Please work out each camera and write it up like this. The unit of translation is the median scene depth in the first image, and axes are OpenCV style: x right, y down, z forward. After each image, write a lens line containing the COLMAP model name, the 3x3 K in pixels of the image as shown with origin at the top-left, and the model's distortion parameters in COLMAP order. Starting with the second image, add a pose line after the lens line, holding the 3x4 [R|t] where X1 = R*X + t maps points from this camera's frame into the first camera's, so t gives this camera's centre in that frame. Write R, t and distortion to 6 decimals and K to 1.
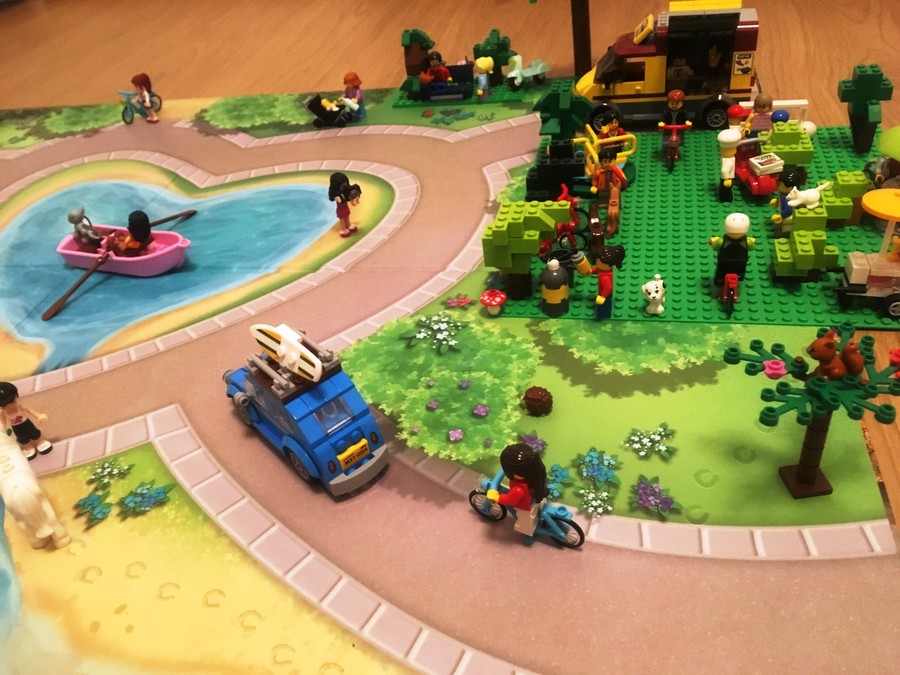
lens RADIAL K [[764.8, 0, 452.0], [0, 764.8, 334.5], [0, 0, 1]] dist [0.084089, -0.060409]
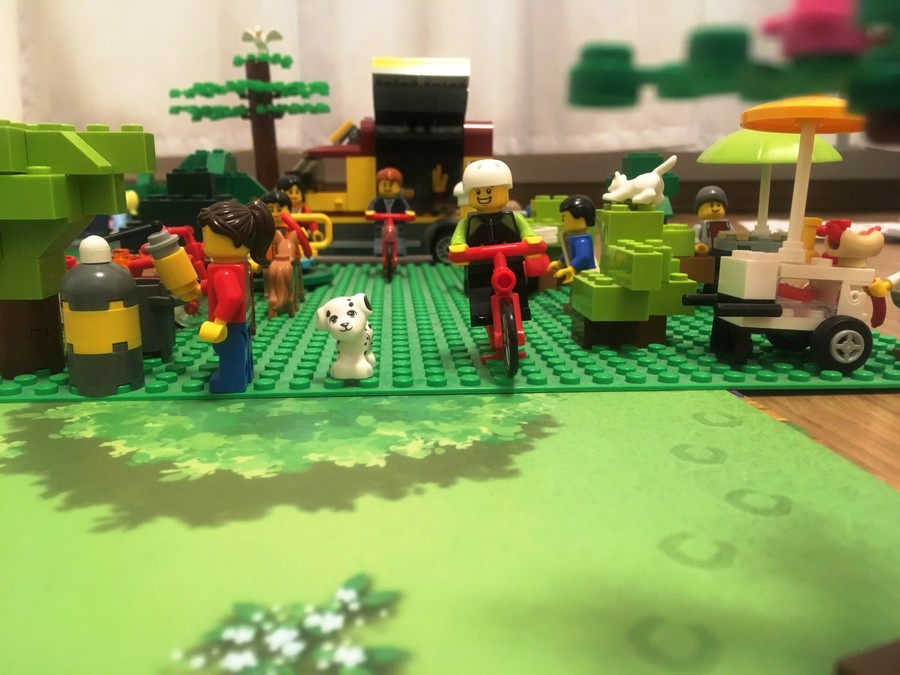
lens RADIAL K [[776.8, 0, 445.6], [0, 776.8, 334.5], [0, 0, 1]] dist [0.062186, -0.093296]
pose [[0.952213, 0.053402, 0.300732, 0.197070], [0.082828, 0.902557, -0.422528, 0.141357], [-0.293991, 0.427245, 0.855003, 0.657007]]
